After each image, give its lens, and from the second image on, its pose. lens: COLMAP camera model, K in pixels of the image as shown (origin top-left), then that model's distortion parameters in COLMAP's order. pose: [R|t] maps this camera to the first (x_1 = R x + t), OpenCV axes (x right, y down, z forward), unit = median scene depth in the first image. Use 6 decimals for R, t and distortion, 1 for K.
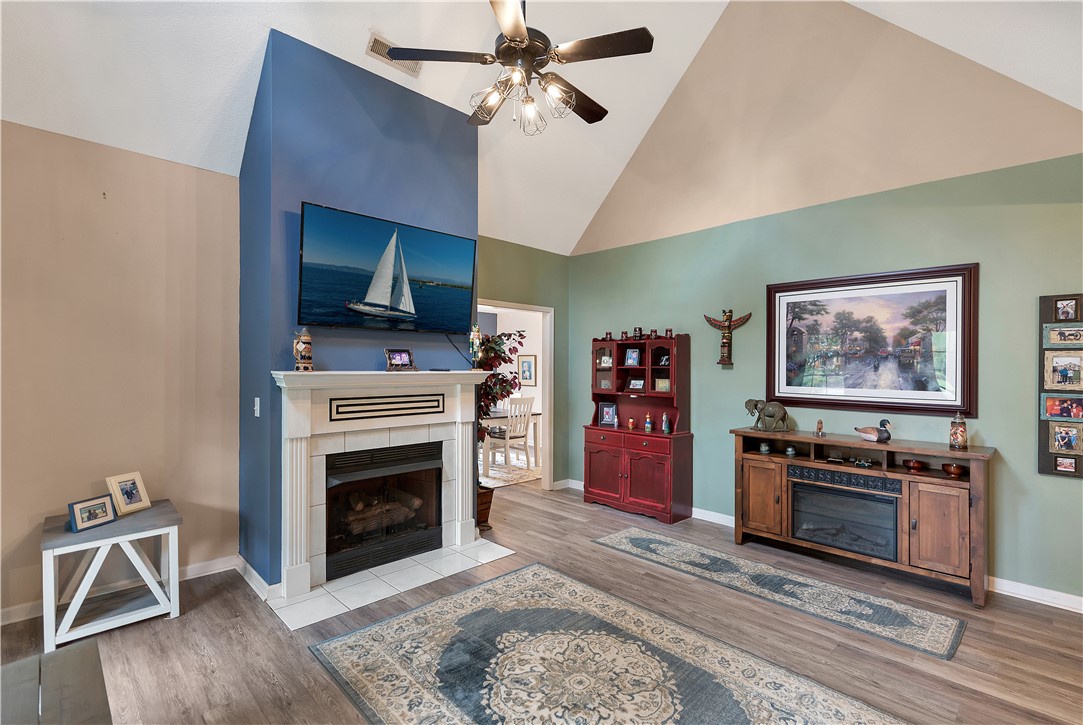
lens RADIAL K [[493.7, 0, 550.1], [0, 493.7, 366.8], [0, 0, 1]] dist [0.003603, 0.001088]
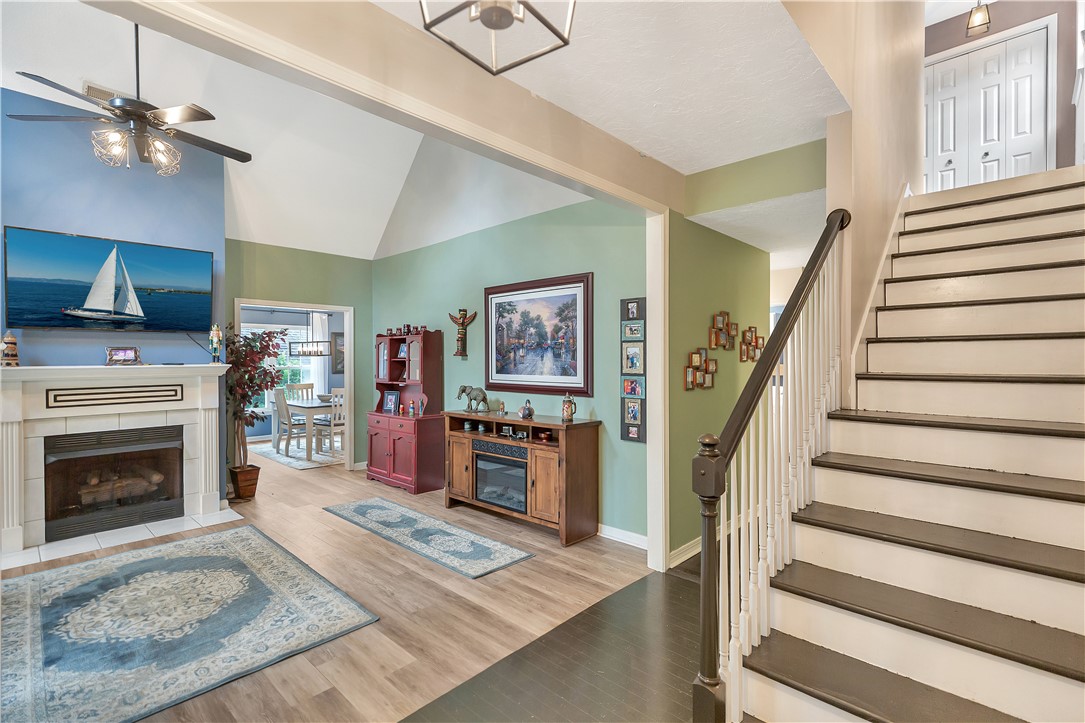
lens RADIAL K [[494.6, 0, 535.0], [0, 494.6, 357.9], [0, 0, 1]] dist [0.003603, 0.001088]
pose [[0.999334, -0.012987, 0.034091, 0.672386], [0.013052, 0.999913, -0.001698, 0.005432], [-0.034066, 0.002142, 0.999417, -0.233739]]
